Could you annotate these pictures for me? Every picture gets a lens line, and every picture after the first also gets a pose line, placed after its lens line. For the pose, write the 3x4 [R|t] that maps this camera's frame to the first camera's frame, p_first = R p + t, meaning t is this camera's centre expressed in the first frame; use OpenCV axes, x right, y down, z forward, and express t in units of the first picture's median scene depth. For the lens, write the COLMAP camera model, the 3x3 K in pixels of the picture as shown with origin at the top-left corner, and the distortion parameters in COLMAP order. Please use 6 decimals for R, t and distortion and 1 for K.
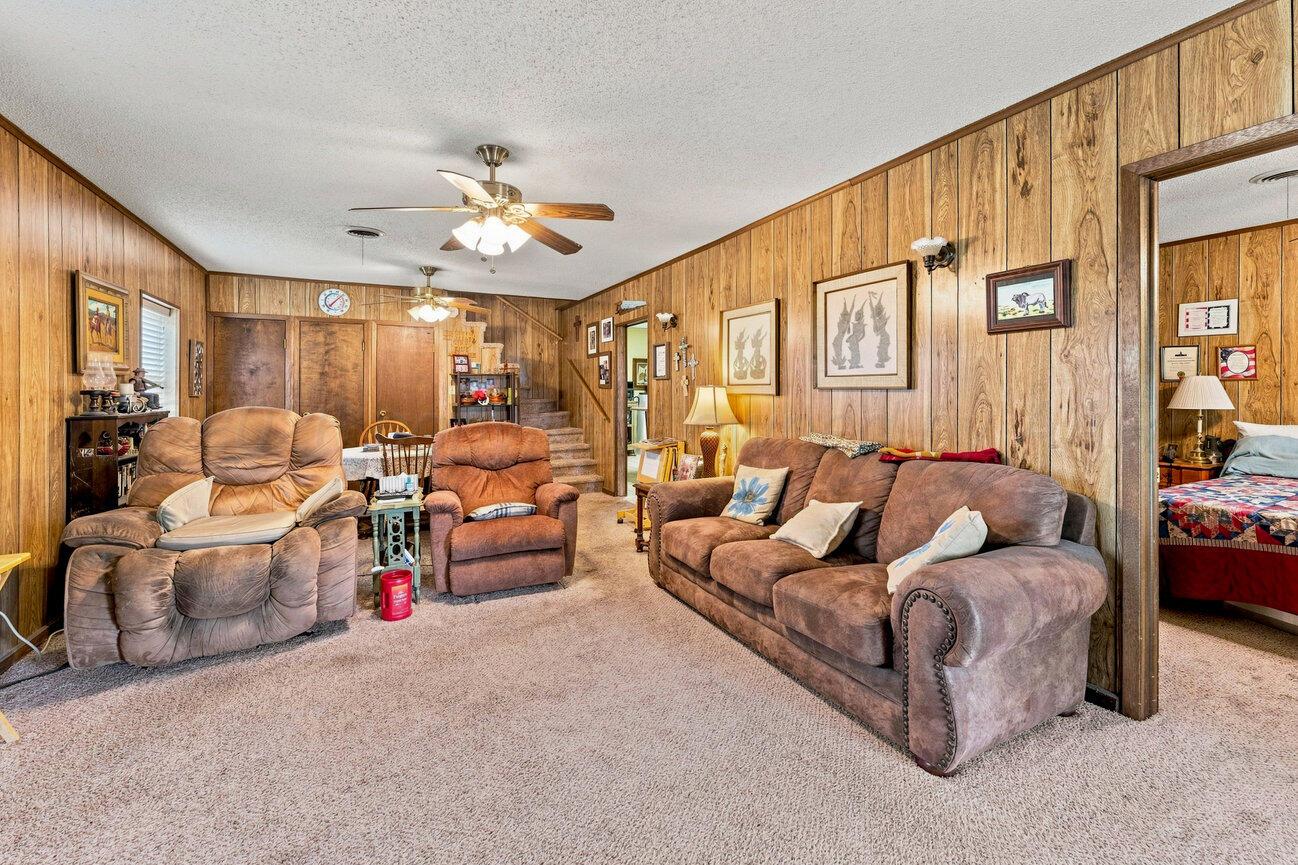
lens RADIAL K [[542.1, 0, 641.4], [0, 542.1, 392.1], [0, 0, 1]] dist [0.002897, -0.000373]
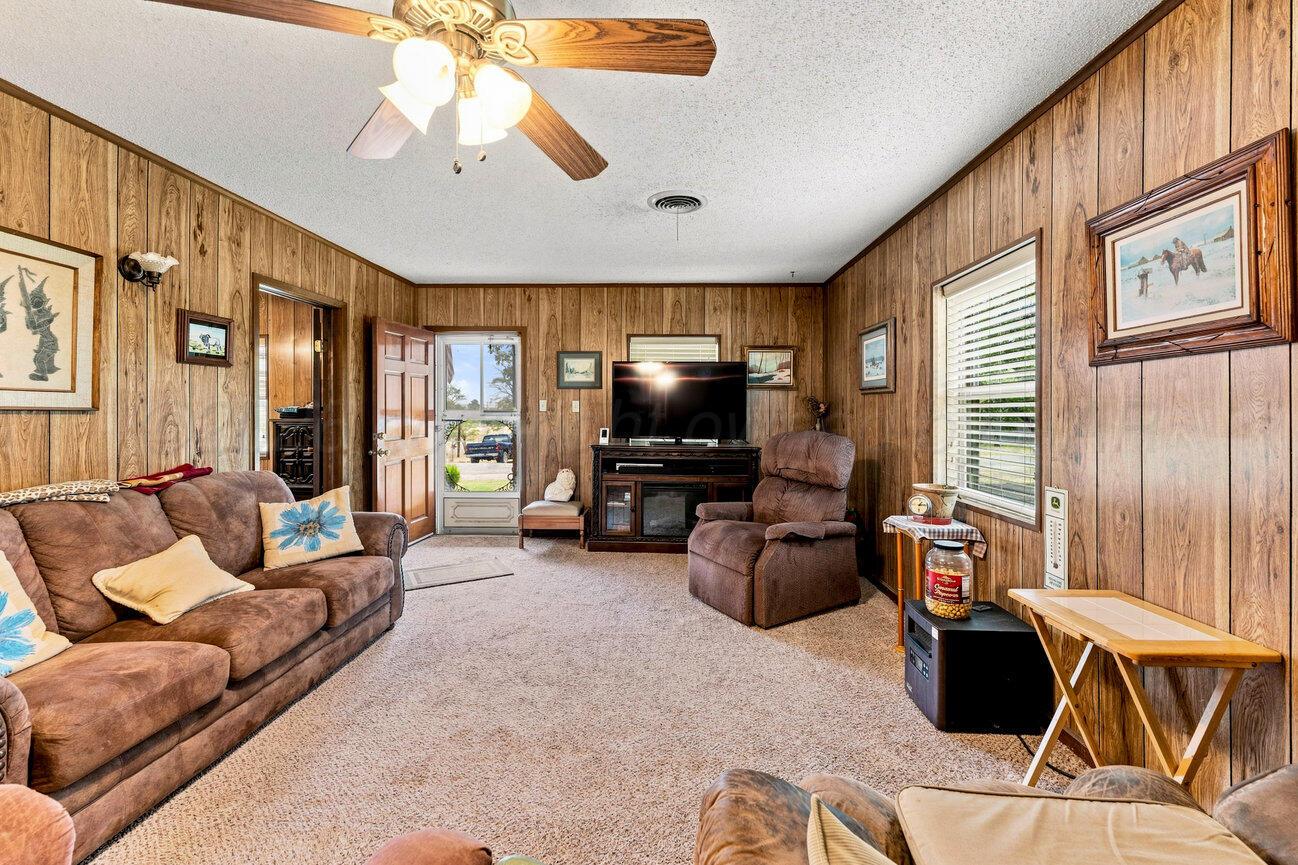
lens RADIAL K [[542.1, 0, 652.9], [0, 542.1, 411.2], [0, 0, 1]] dist [0.002897, -0.000373]
pose [[-0.879761, 0.003907, 0.475400, -0.541879], [0.002523, 0.999991, -0.003550, 0.000458], [-0.475409, -0.001924, -0.879763, 1.104029]]
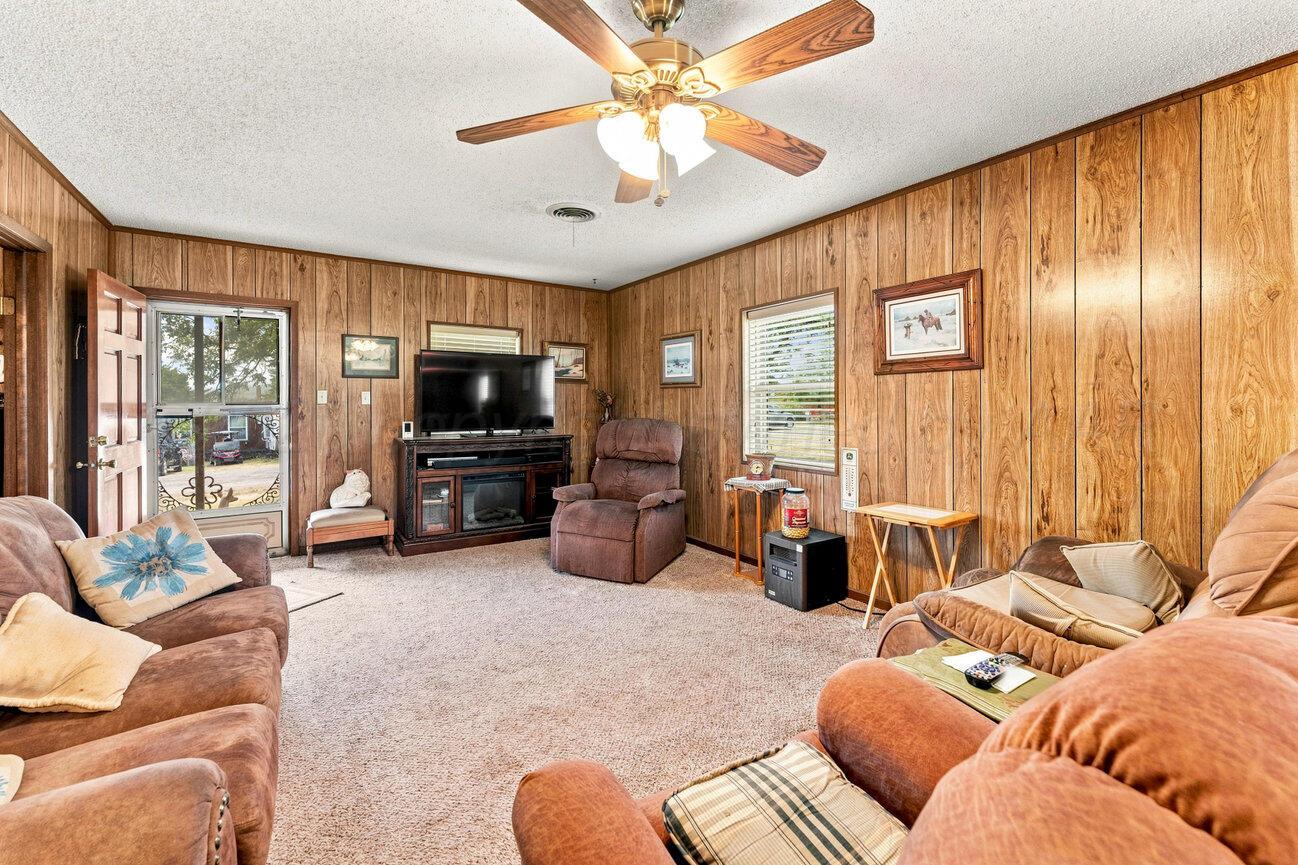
lens RADIAL K [[542.1, 0, 659.8], [0, 542.1, 402.5], [0, 0, 1]] dist [0.002897, -0.000373]
pose [[-0.990383, 0.009660, -0.138014, -0.156139], [0.009613, 0.999953, 0.001010, -0.002030], [0.138018, -0.000326, -0.990430, 1.301382]]
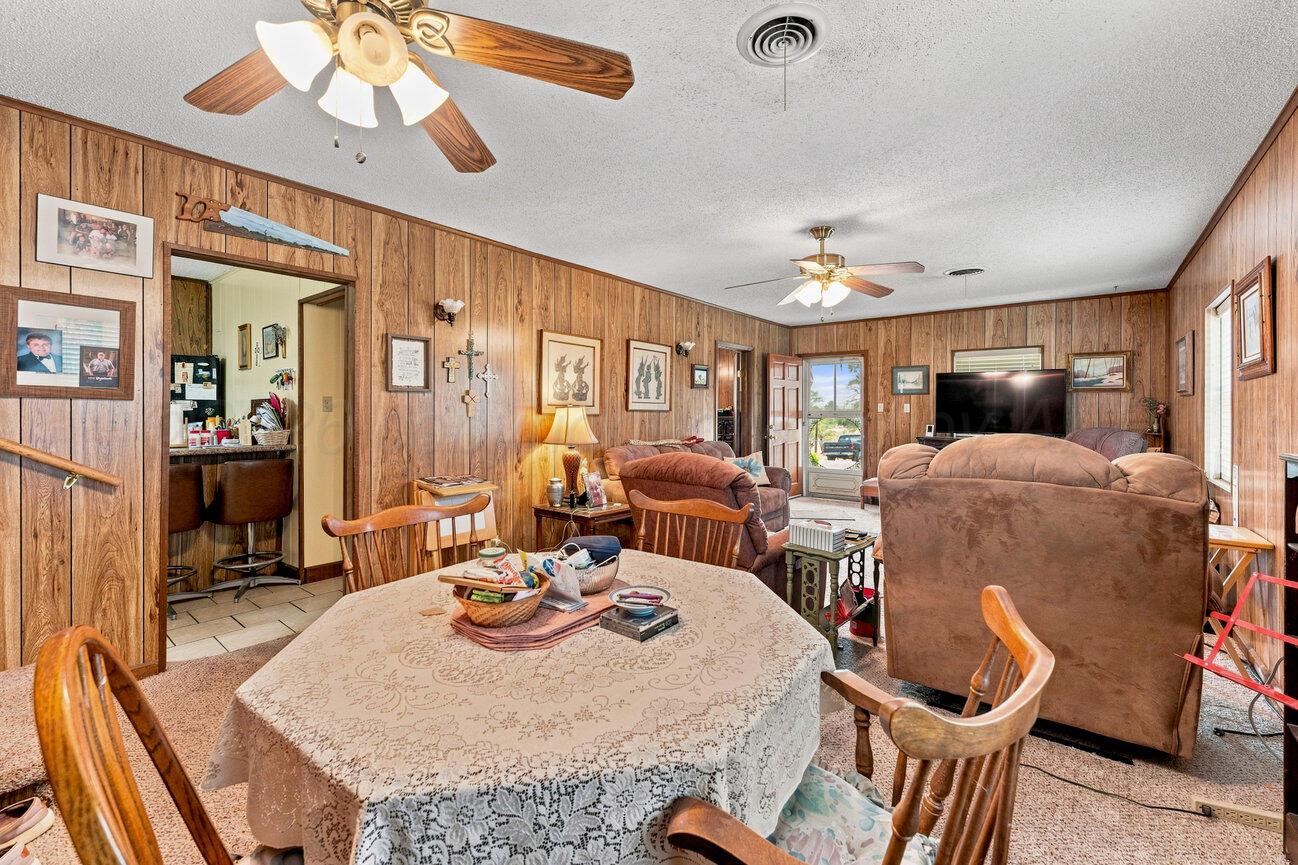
lens RADIAL K [[542.1, 0, 648.4], [0, 542.1, 418.7], [0, 0, 1]] dist [0.002897, -0.000373]
pose [[-0.419046, -0.006573, 0.907941, -1.057821], [-0.000267, 0.999975, 0.007116, 0.006539], [-0.907965, 0.002739, -0.419038, 1.584278]]
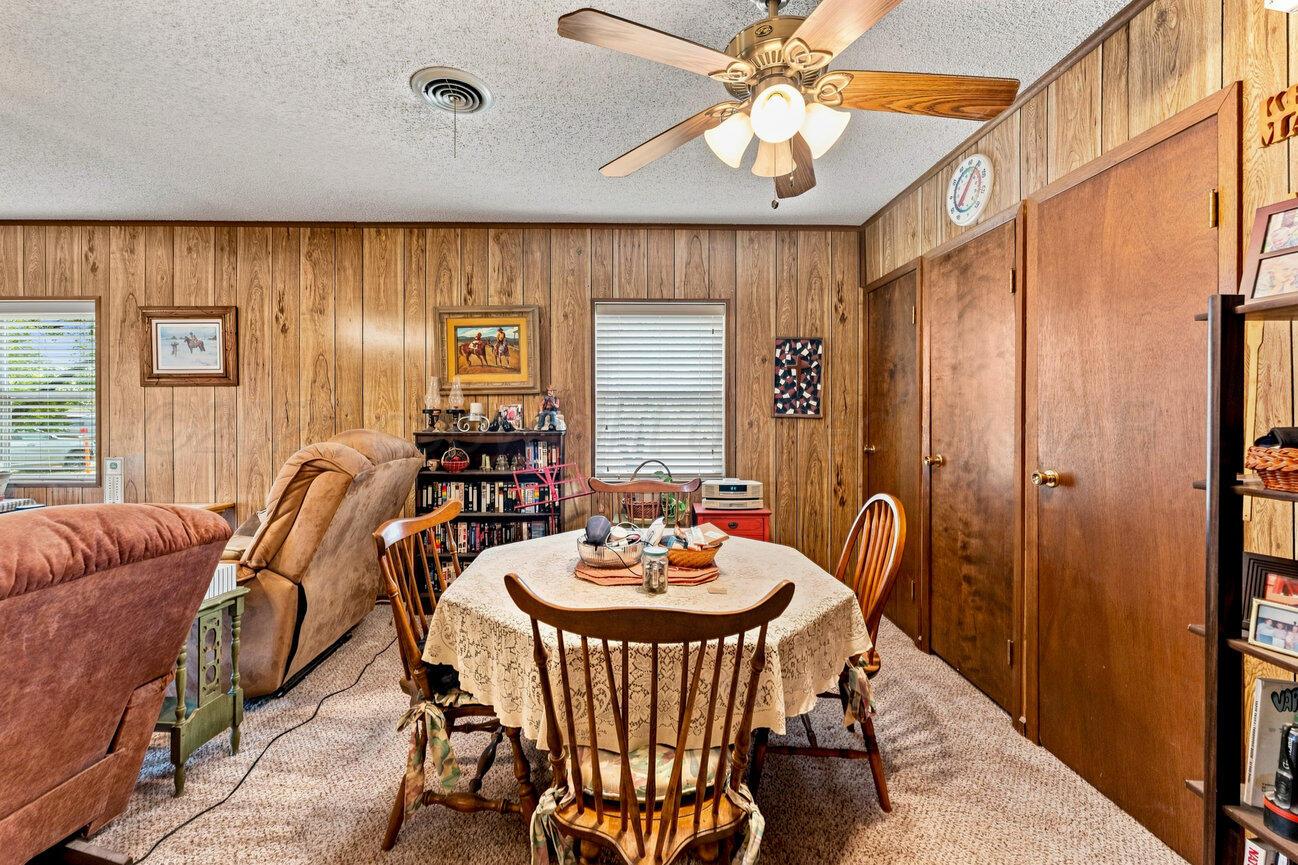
lens RADIAL K [[511.9, 0, 646.2], [0, 511.9, 418.5], [0, 0, 1]] dist [-0.015222, 0.001380]
pose [[-0.418492, 0.011179, -0.908152, -0.203200], [0.000415, 0.999926, 0.012118, 0.002565], [0.908220, 0.004694, -0.418466, 1.665578]]
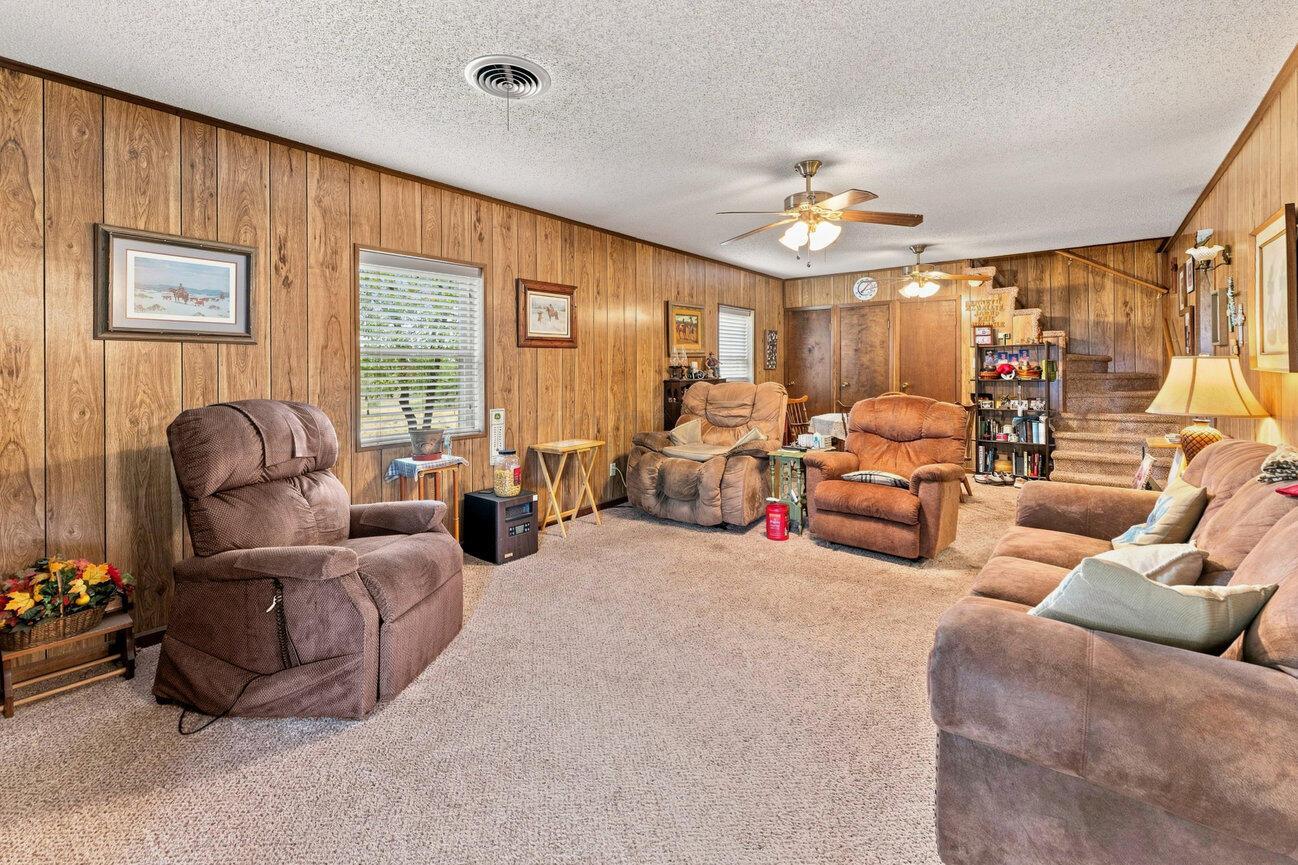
lens RADIAL K [[542.1, 0, 639.3], [0, 542.1, 363.7], [0, 0, 1]] dist [0.002897, -0.000373]
pose [[0.406163, -0.004325, -0.913790, 0.536538], [0.004312, 0.999987, -0.002816, -0.004636], [0.913790, -0.002797, 0.406176, 0.143617]]
